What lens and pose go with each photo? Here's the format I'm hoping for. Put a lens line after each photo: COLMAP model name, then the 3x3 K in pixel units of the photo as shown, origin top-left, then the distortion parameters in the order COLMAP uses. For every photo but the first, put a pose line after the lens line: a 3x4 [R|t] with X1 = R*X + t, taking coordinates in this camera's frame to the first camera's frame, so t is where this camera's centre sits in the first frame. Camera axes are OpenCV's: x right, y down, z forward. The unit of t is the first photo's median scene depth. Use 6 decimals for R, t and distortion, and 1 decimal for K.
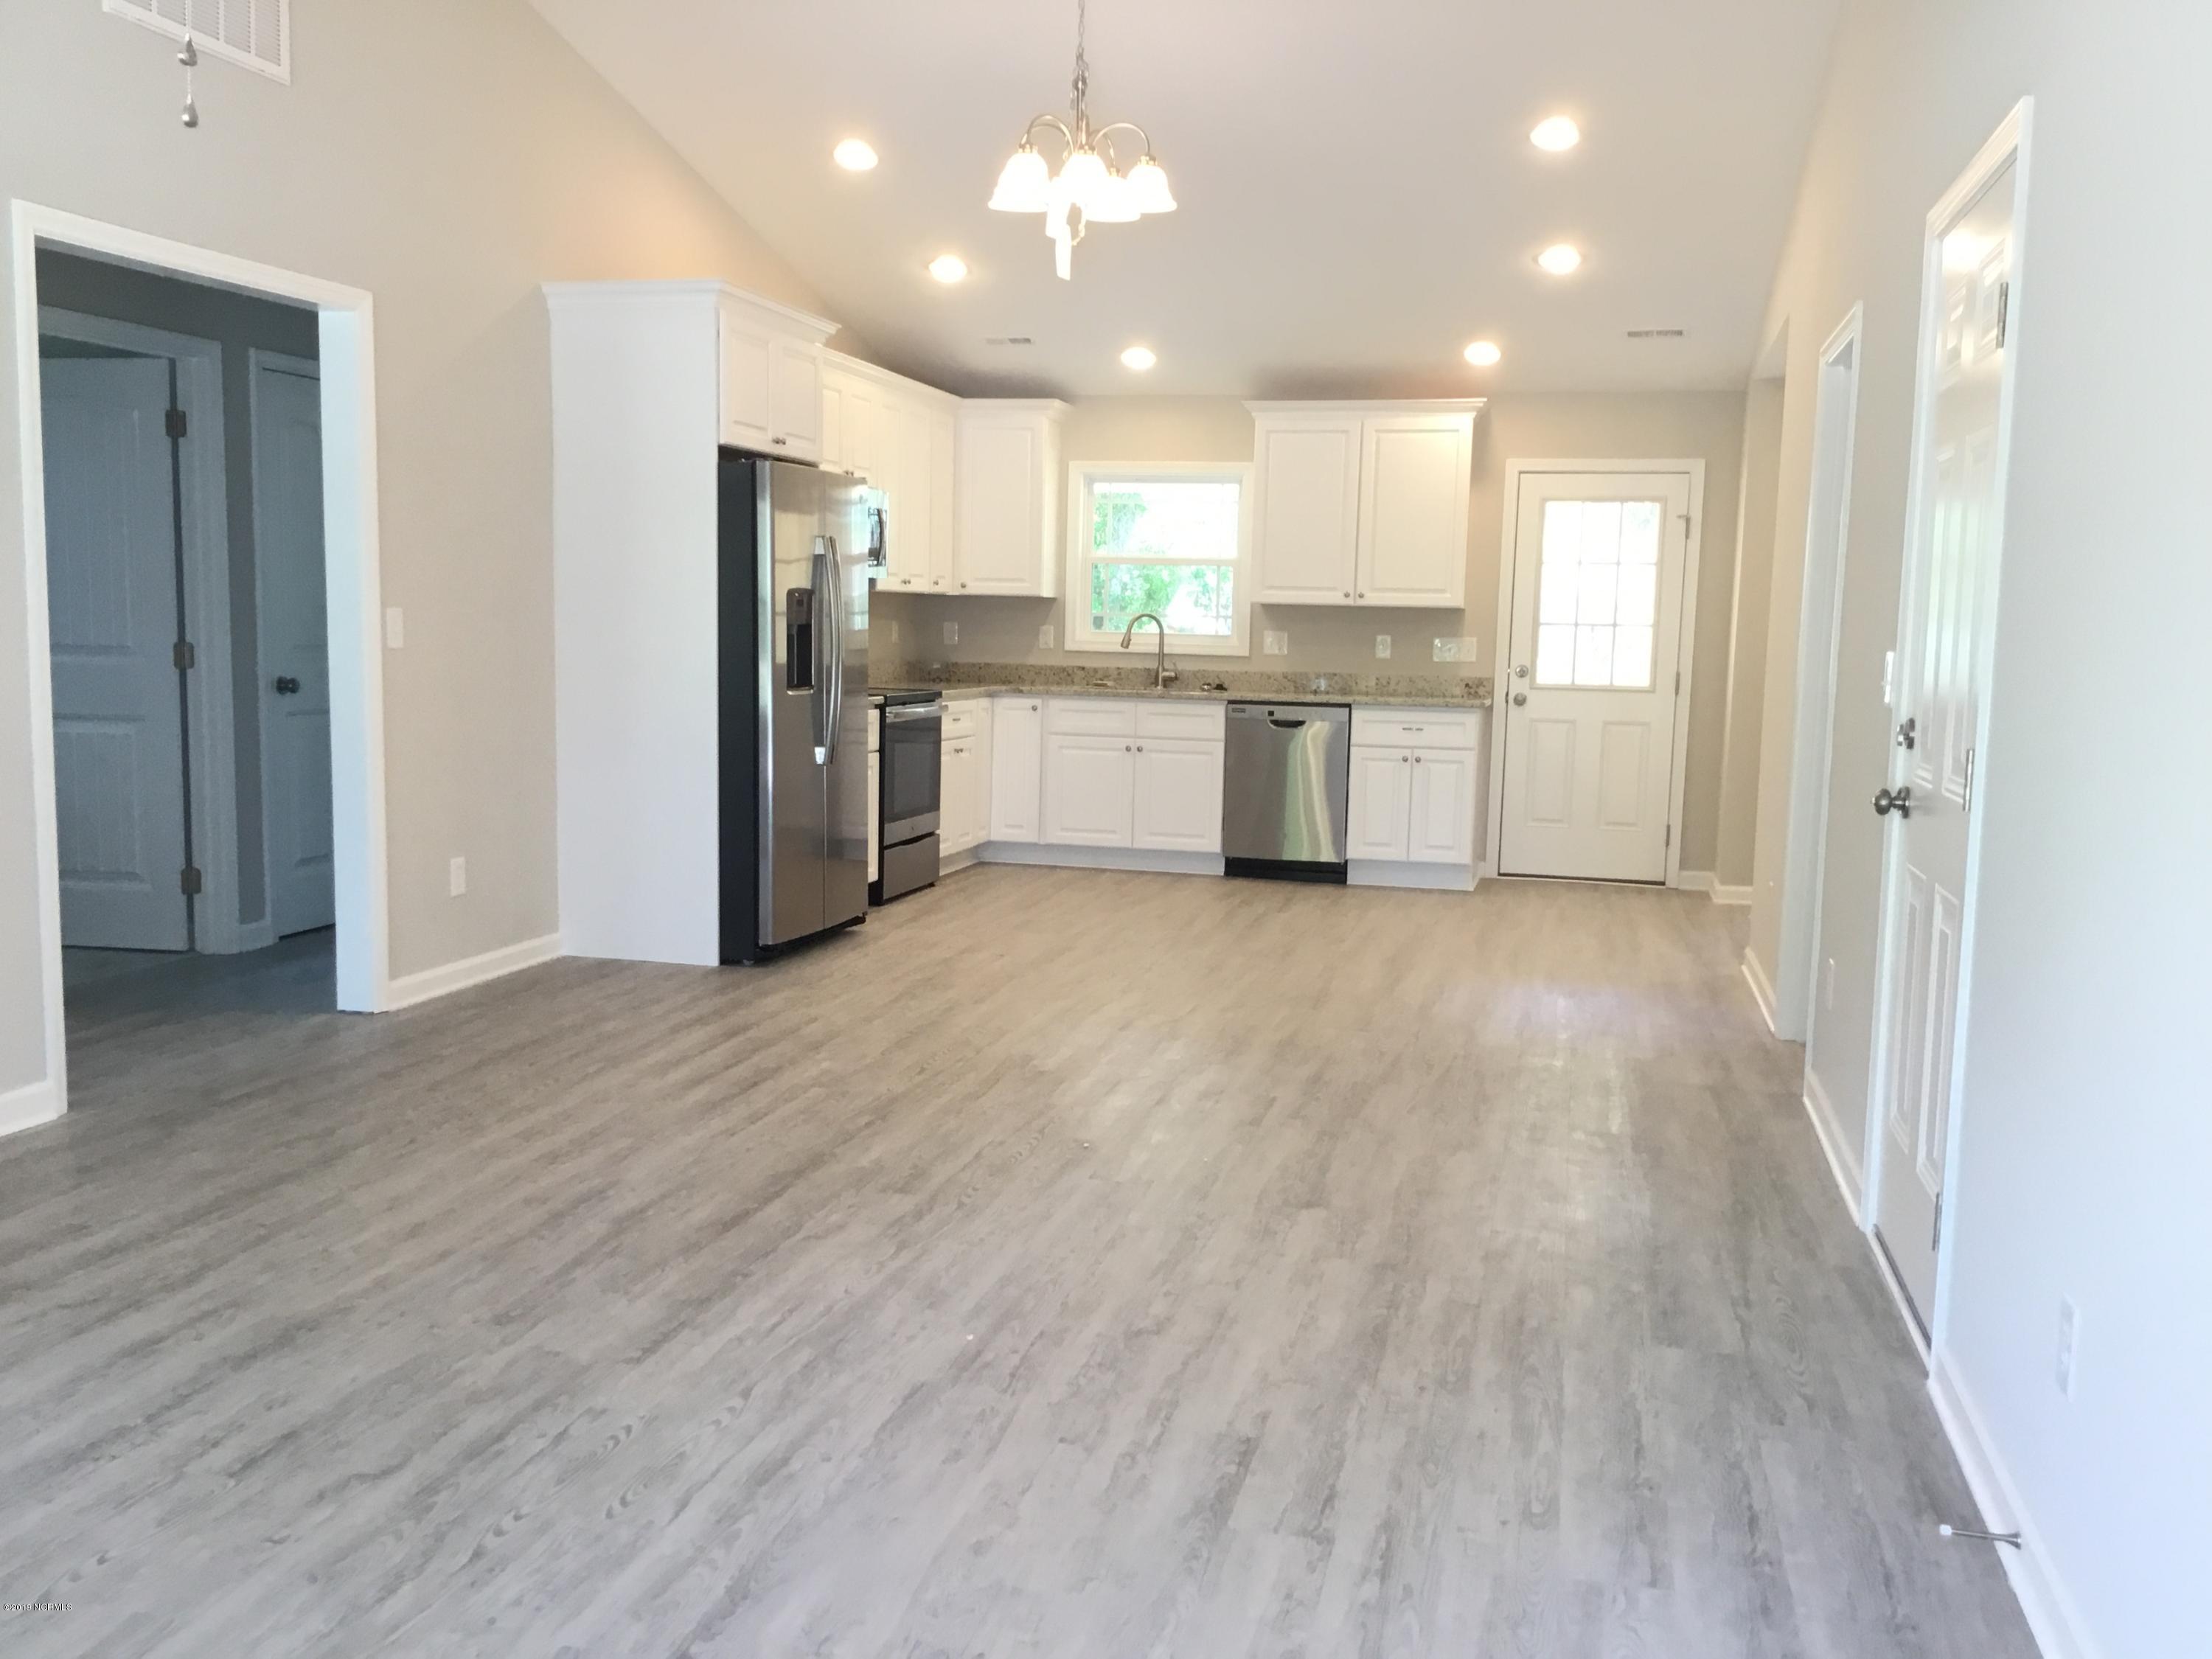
lens RADIAL K [[2003.1, 0, 1109.8], [0, 2003.1, 840.6], [0, 0, 1]] dist [0.119243, -0.220794]
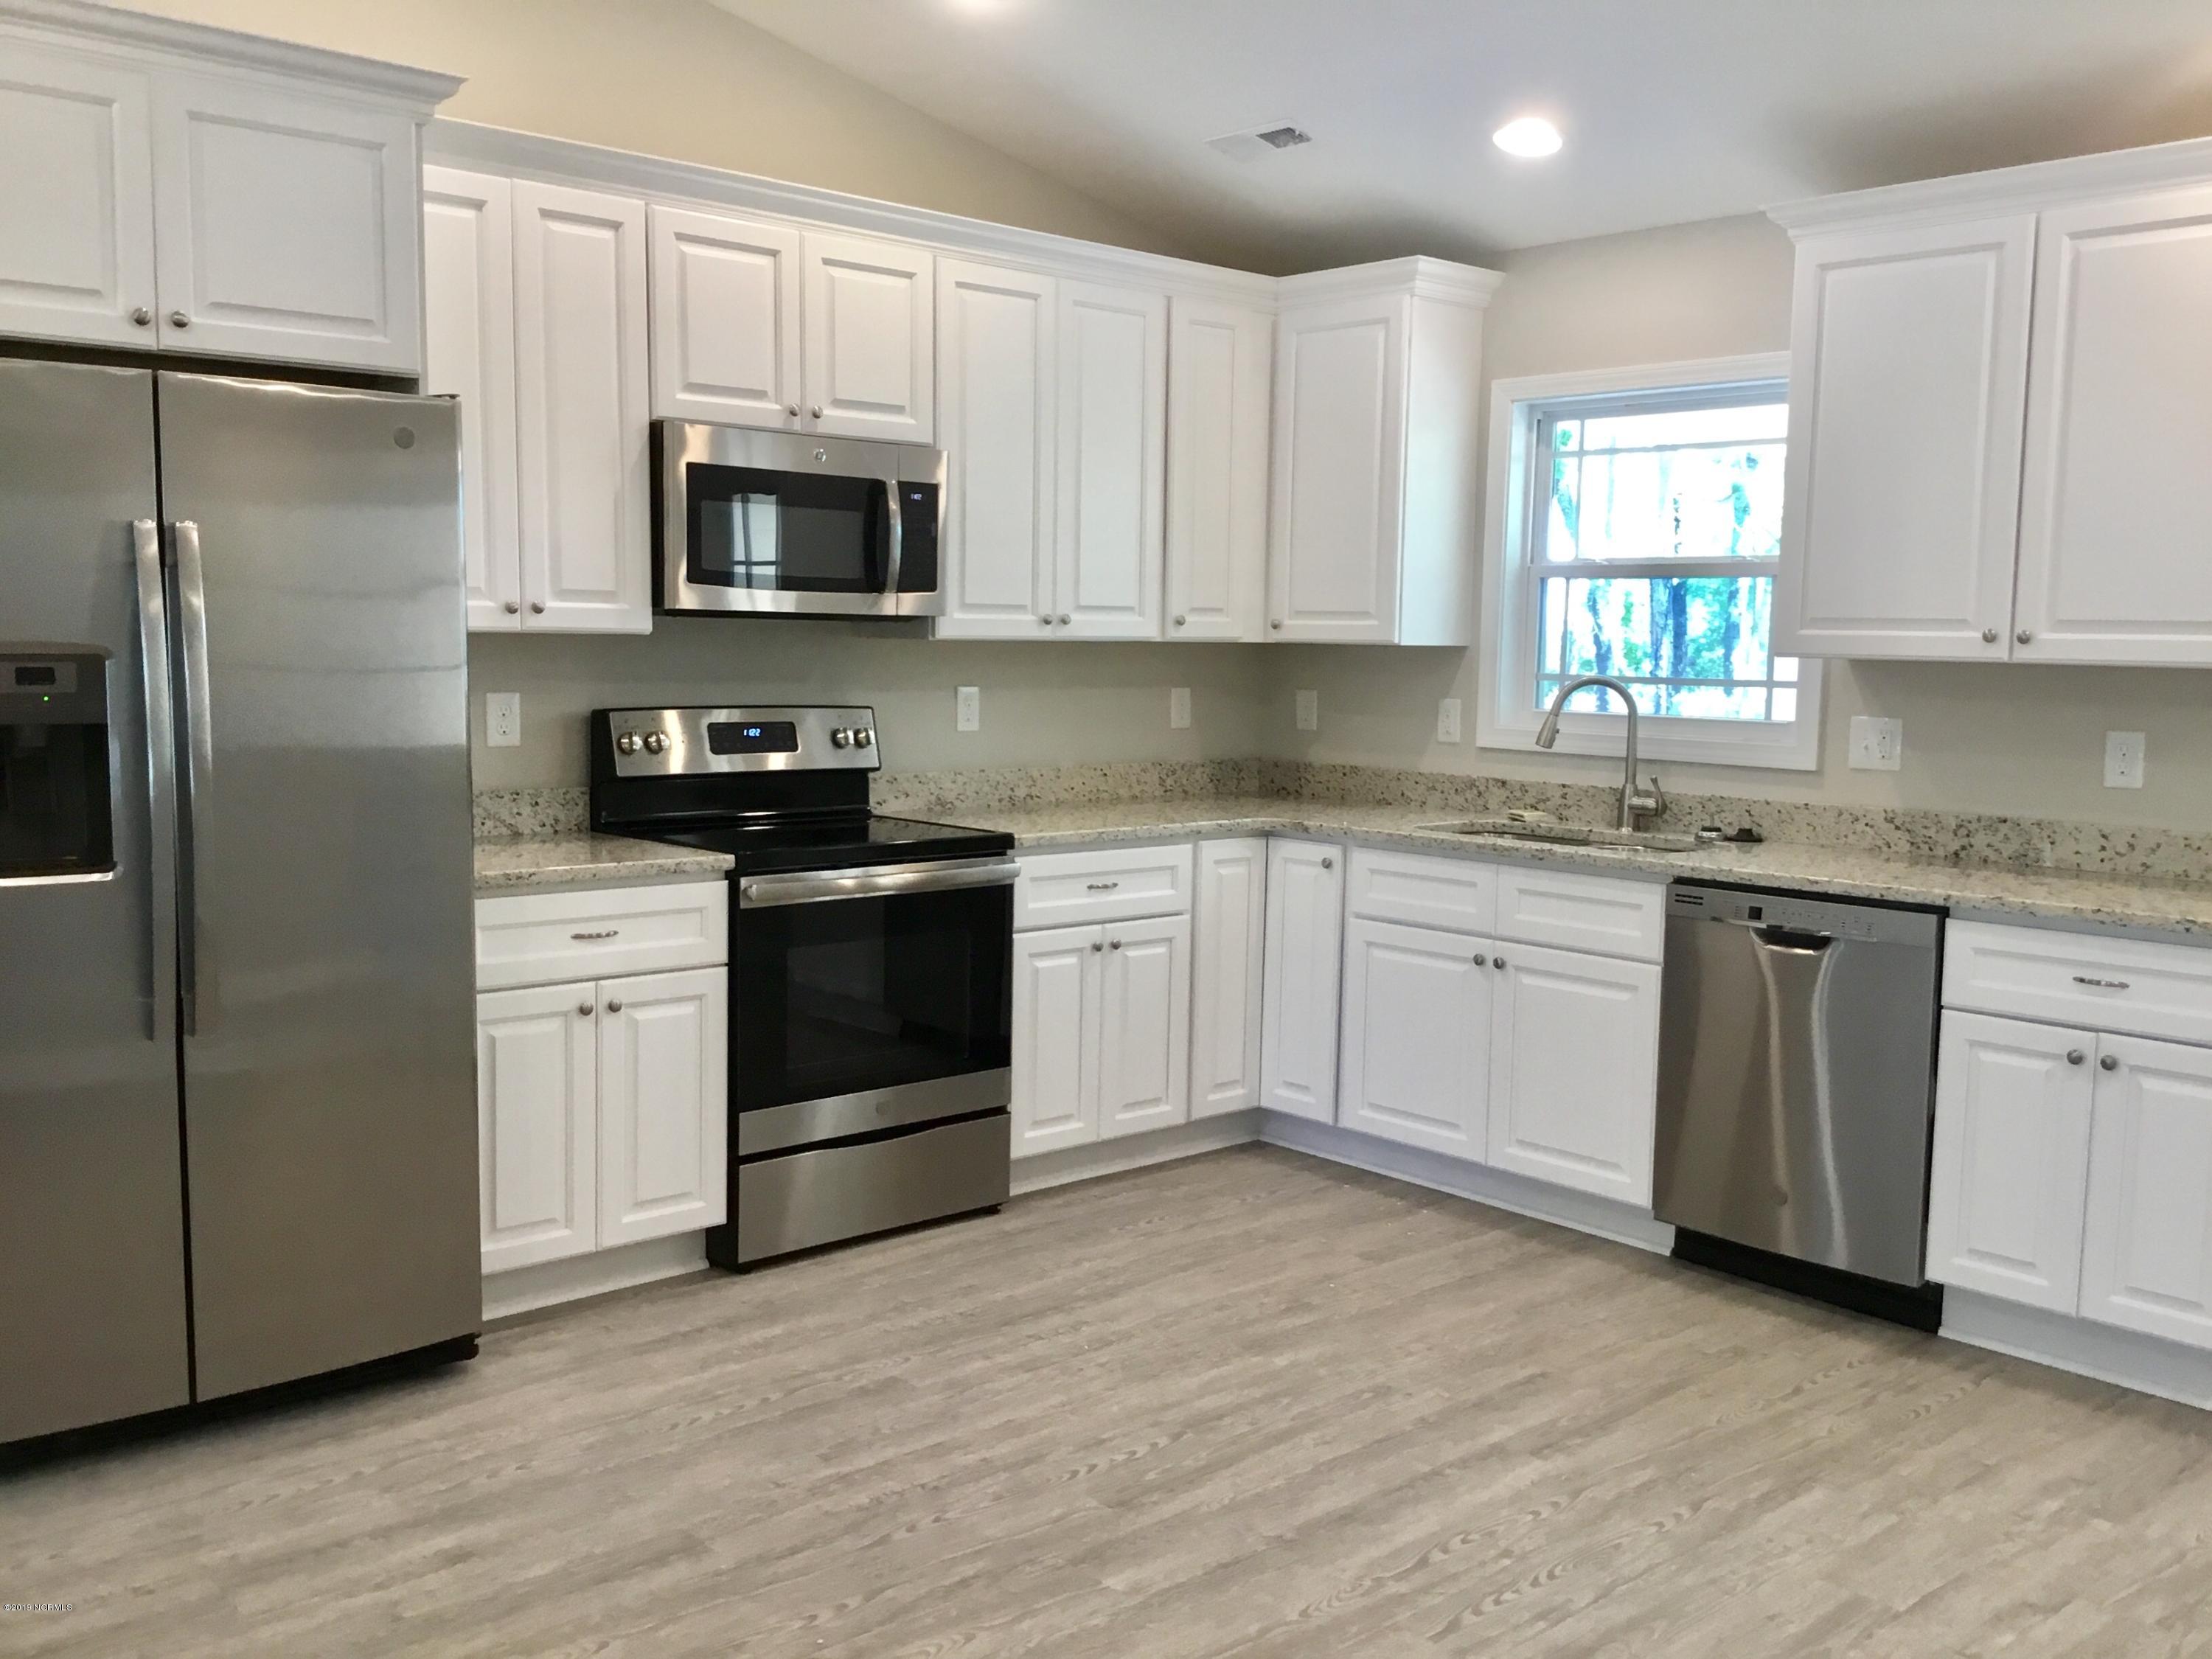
lens RADIAL K [[2003.1, 0, 1109.8], [0, 2003.1, 840.6], [0, 0, 1]] dist [0.119243, -0.220794]
pose [[0.828335, 0.049242, -0.558065, 0.203790], [-0.059835, 0.998208, -0.000735, -0.069070], [0.557029, 0.034000, 0.829797, 0.551860]]
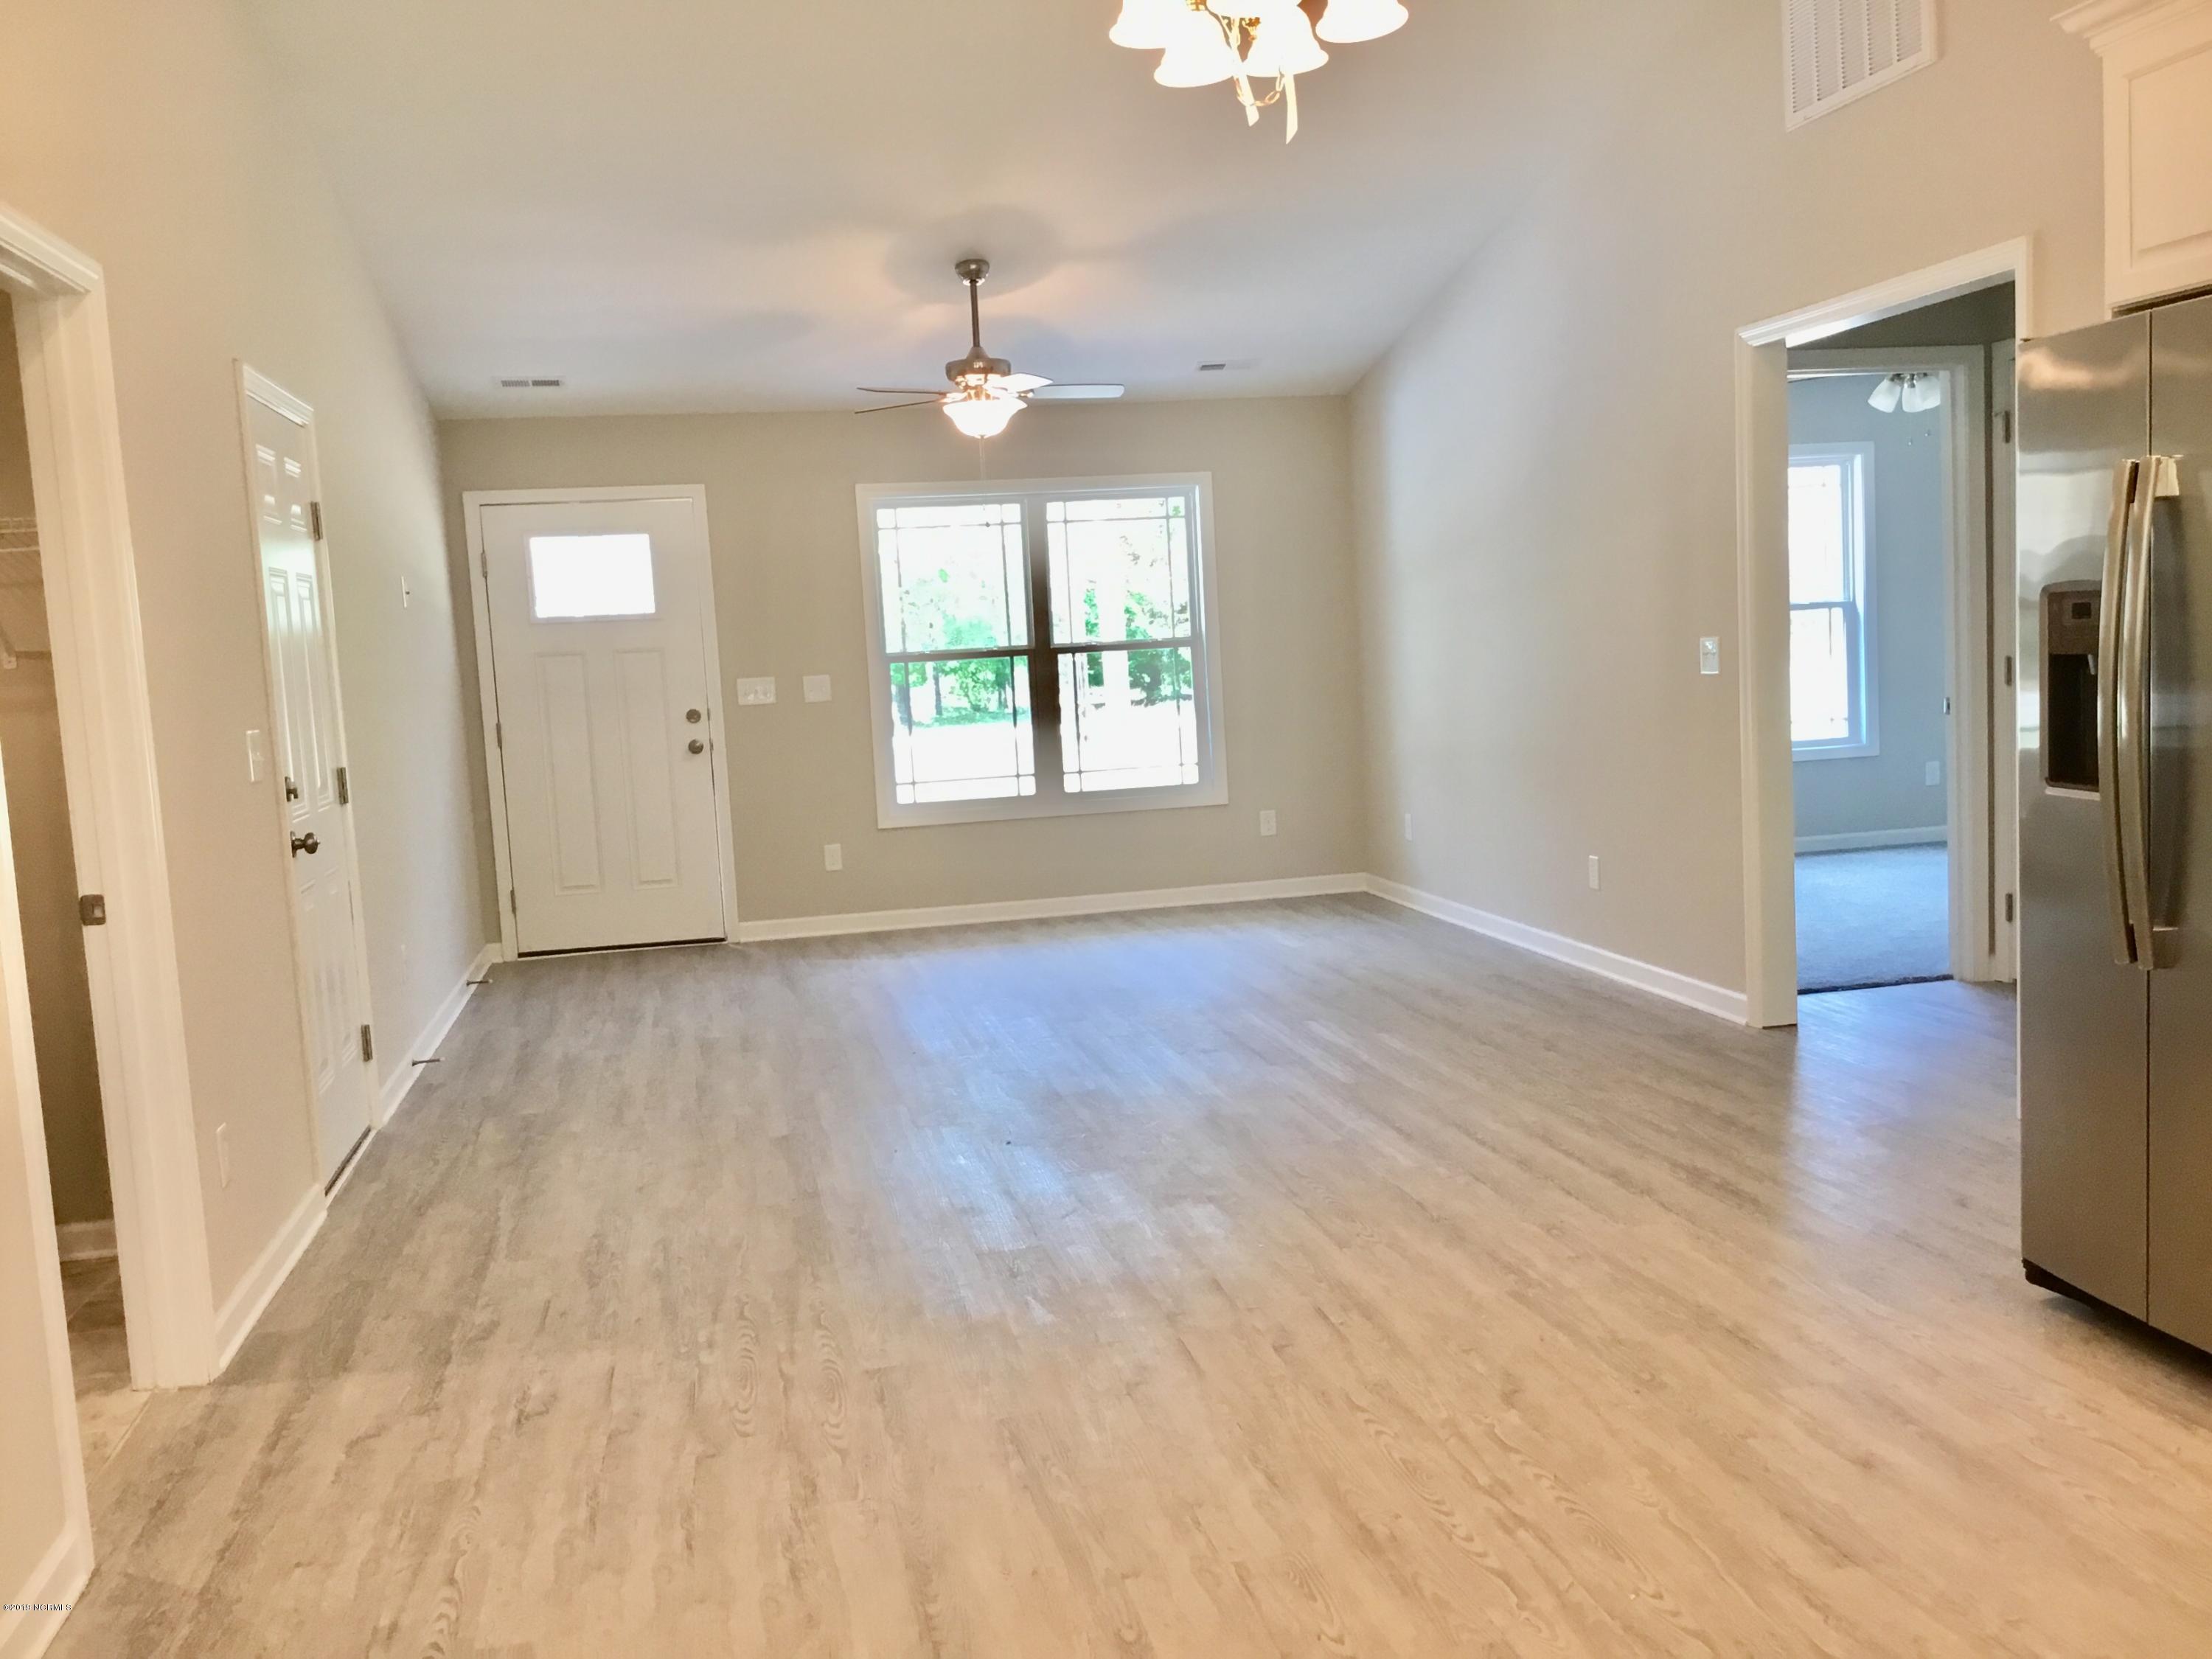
lens RADIAL K [[2003.1, 0, 1109.8], [0, 2003.1, 840.6], [0, 0, 1]] dist [0.119243, -0.220794]
pose [[-0.906229, 0.069148, -0.417094, 0.192010], [-0.014214, 0.980994, 0.193518, -0.112552], [0.422548, 0.181300, -0.888022, 0.972504]]
